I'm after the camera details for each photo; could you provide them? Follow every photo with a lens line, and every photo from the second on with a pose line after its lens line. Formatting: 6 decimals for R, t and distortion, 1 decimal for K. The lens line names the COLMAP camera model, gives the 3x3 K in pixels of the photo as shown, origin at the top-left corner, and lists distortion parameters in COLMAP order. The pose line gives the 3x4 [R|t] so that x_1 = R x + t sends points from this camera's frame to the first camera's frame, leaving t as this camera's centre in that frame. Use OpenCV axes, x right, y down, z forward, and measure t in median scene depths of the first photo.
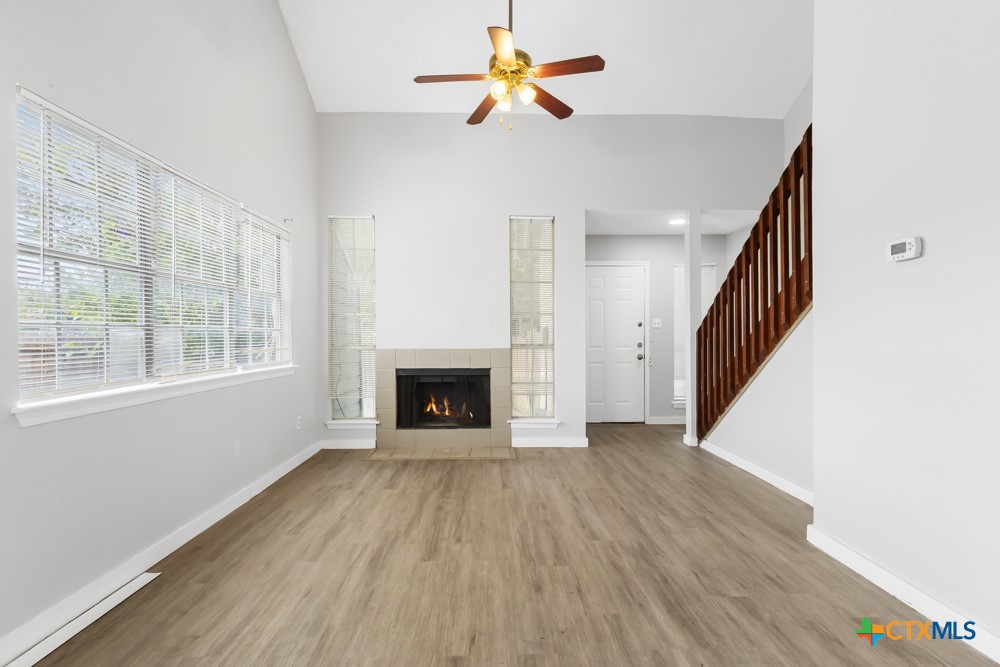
lens RADIAL K [[469.4, 0, 504.4], [0, 469.4, 338.7], [0, 0, 1]] dist [0.002175, 0.000318]
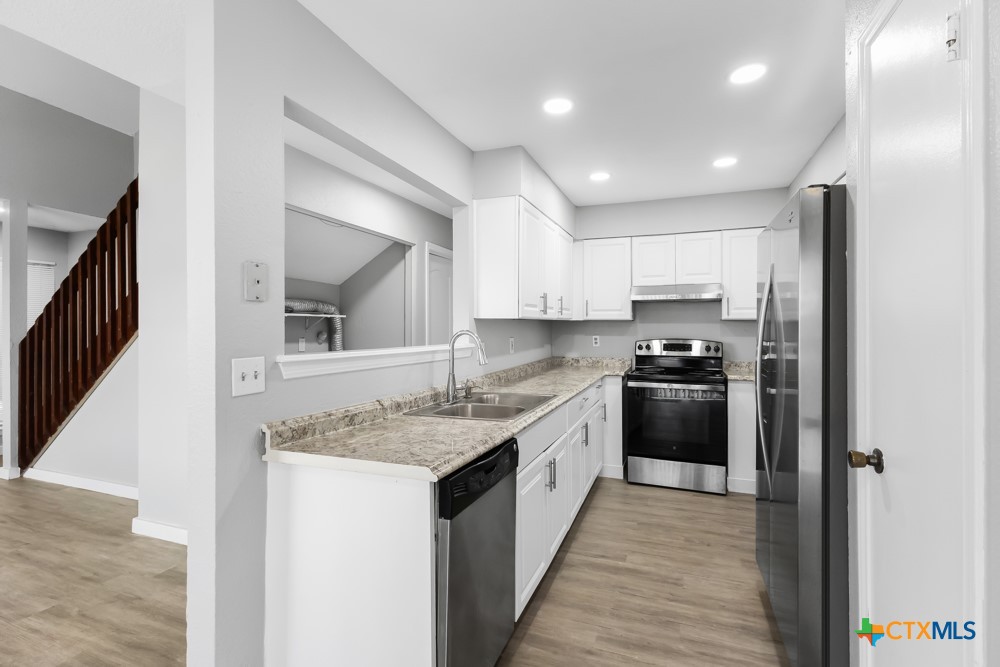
lens RADIAL K [[469.4, 0, 493.0], [0, 469.4, 324.9], [0, 0, 1]] dist [0.002175, 0.000318]
pose [[0.402910, 0.014233, 0.915129, -0.039815], [0.008641, 0.999775, -0.019353, -0.032190], [-0.915199, 0.015705, 0.402697, -0.183711]]
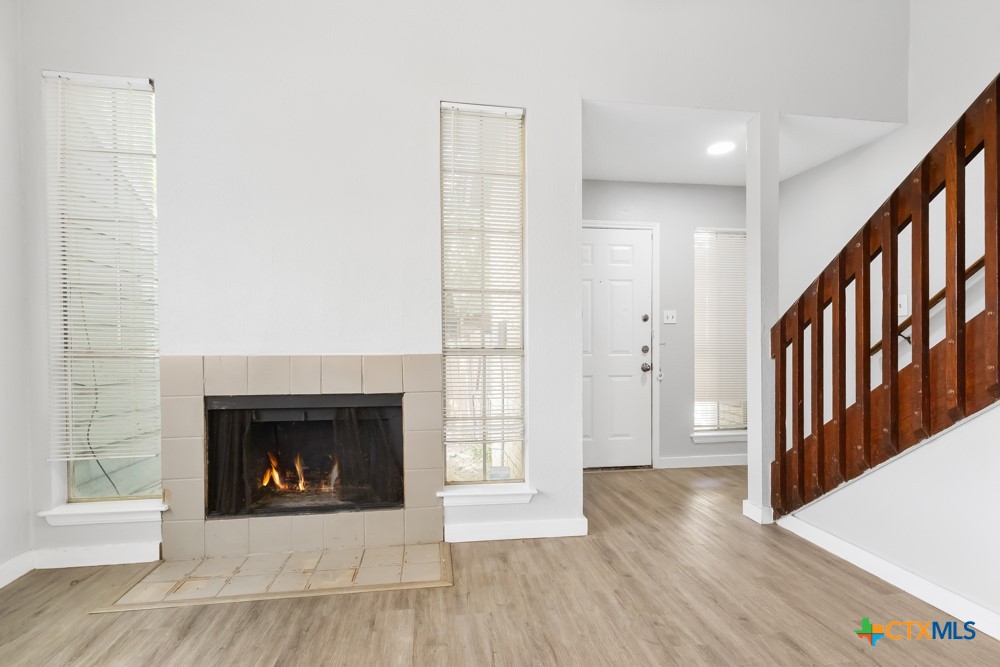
lens RADIAL K [[469.4, 0, 544.5], [0, 469.4, 354.8], [0, 0, 1]] dist [0.002175, 0.000318]
pose [[0.978625, -0.001765, 0.205644, 0.024522], [-0.002112, 0.999824, 0.018636, 0.015652], [-0.205640, -0.018672, 0.978450, 0.673126]]
